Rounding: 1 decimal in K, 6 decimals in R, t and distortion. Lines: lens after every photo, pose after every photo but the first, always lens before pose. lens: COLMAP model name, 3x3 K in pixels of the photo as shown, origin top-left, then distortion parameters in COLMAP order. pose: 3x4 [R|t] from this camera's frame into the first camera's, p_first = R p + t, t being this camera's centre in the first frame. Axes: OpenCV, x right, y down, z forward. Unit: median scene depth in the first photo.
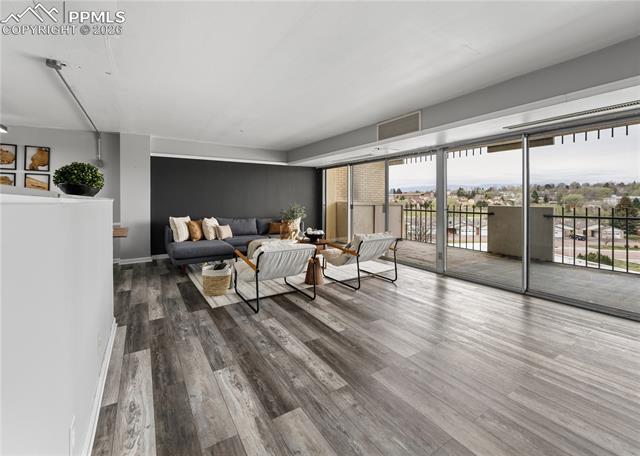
lens RADIAL K [[279.2, 0, 316.2], [0, 279.2, 201.5], [0, 0, 1]] dist [-0.002849, -0.000234]
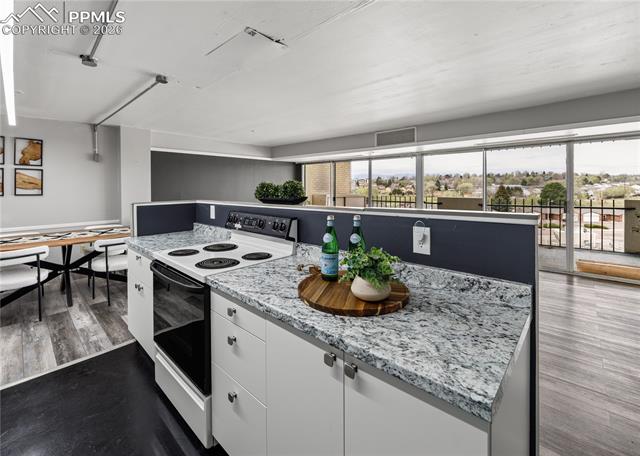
lens RADIAL K [[283.1, 0, 314.9], [0, 283.1, 189.6], [0, 0, 1]] dist [-0.002115, -0.000402]
pose [[0.966727, -0.004023, 0.255779, -0.348024], [0.004204, 0.999991, -0.000158, -0.028804], [-0.255776, 0.001228, 0.966735, -0.128273]]
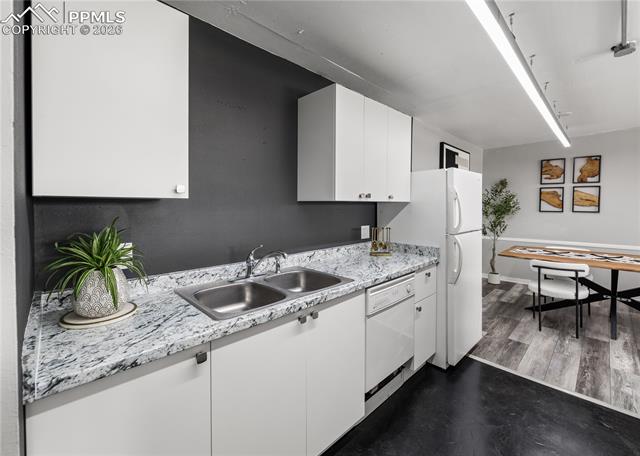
lens RADIAL K [[275.6, 0, 317.0], [0, 275.6, 210.4], [0, 0, 1]] dist [-0.003714, -0.000183]
pose [[0.203296, 0.019358, -0.978926, -0.304155], [-0.008574, 0.999801, 0.017990, -0.029144], [0.979080, 0.004736, 0.203422, -0.052873]]
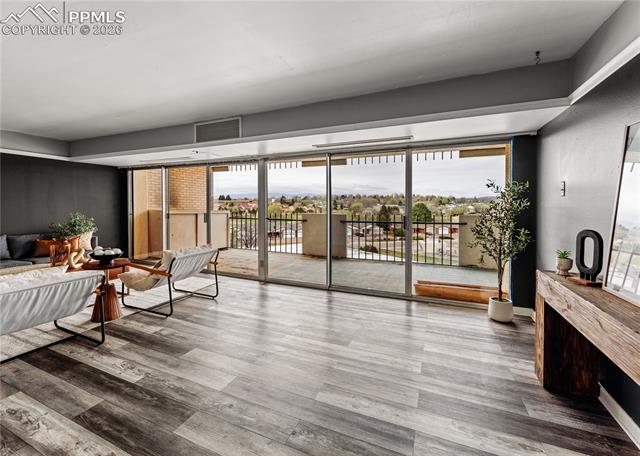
lens RADIAL K [[275.6, 0, 317.0], [0, 275.6, 210.4], [0, 0, 1]] dist [-0.003714, -0.000183]
pose [[0.825176, -0.003315, 0.564866, 0.039356], [-0.001586, 0.999965, 0.008185, -0.009594], [-0.564873, -0.007649, 0.825142, 0.051555]]
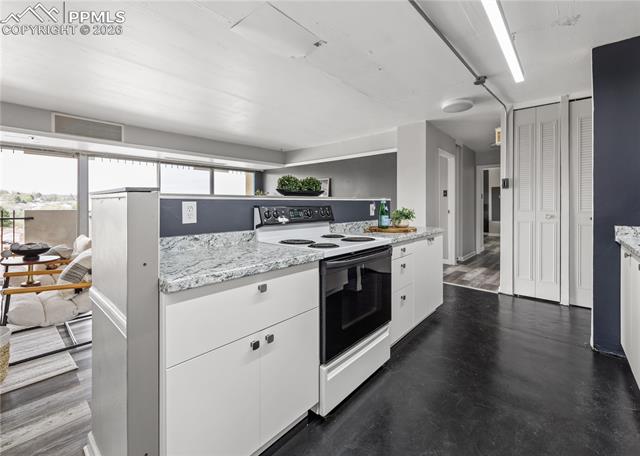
lens RADIAL K [[278.5, 0, 316.6], [0, 278.5, 205.6], [0, 0, 1]] dist [-0.001336, -0.000080]
pose [[-0.279483, 0.000641, 0.960150, -0.793235], [0.008798, 0.999960, 0.001894, 0.010602], [-0.960110, 0.008977, -0.279477, 0.454767]]
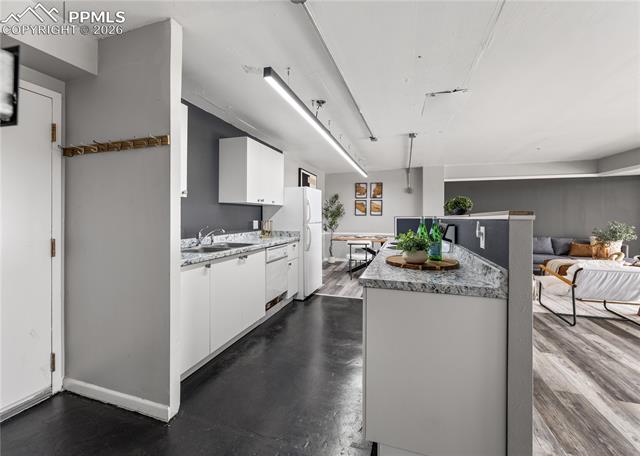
lens RADIAL K [[272.6, 0, 317.6], [0, 272.6, 217.6], [0, 0, 1]] dist [0.000585, -0.000938]
pose [[0.645599, 0.007671, -0.763638, -0.035079], [-0.009542, 0.999953, 0.001978, 0.000010], [0.763617, 0.006010, 0.645642, -0.260074]]
